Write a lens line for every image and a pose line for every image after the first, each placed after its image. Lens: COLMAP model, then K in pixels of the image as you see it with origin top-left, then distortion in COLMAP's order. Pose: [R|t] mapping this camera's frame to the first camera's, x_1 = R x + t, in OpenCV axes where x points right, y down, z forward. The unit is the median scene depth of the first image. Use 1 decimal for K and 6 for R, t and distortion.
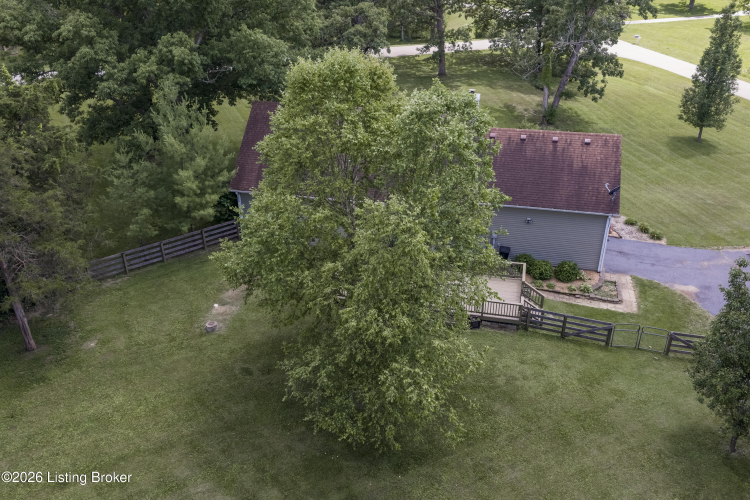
lens RADIAL K [[642.4, 0, 375.7], [0, 642.4, 246.2], [0, 0, 1]] dist [0.011026, -0.013616]
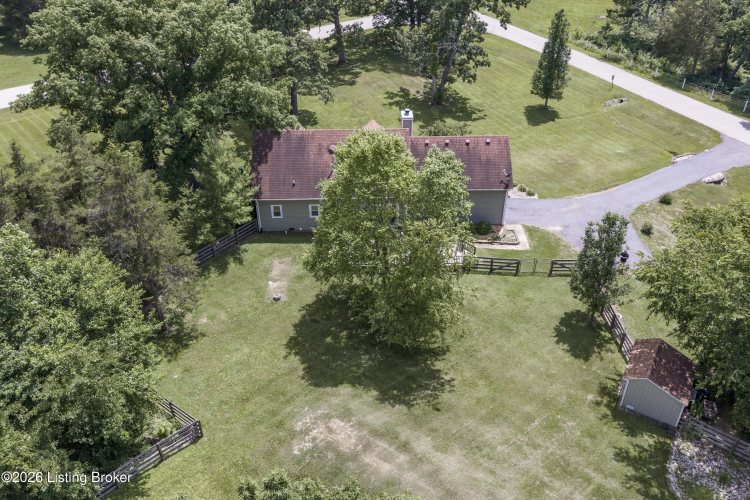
lens RADIAL K [[642.4, 0, 368.9], [0, 642.4, 248.1], [0, 0, 1]] dist [0.011026, -0.013616]
pose [[0.970902, -0.133297, 0.198950, -0.287890], [0.111968, 0.987046, 0.114904, -0.122380], [-0.211689, -0.089285, 0.973250, -0.454767]]
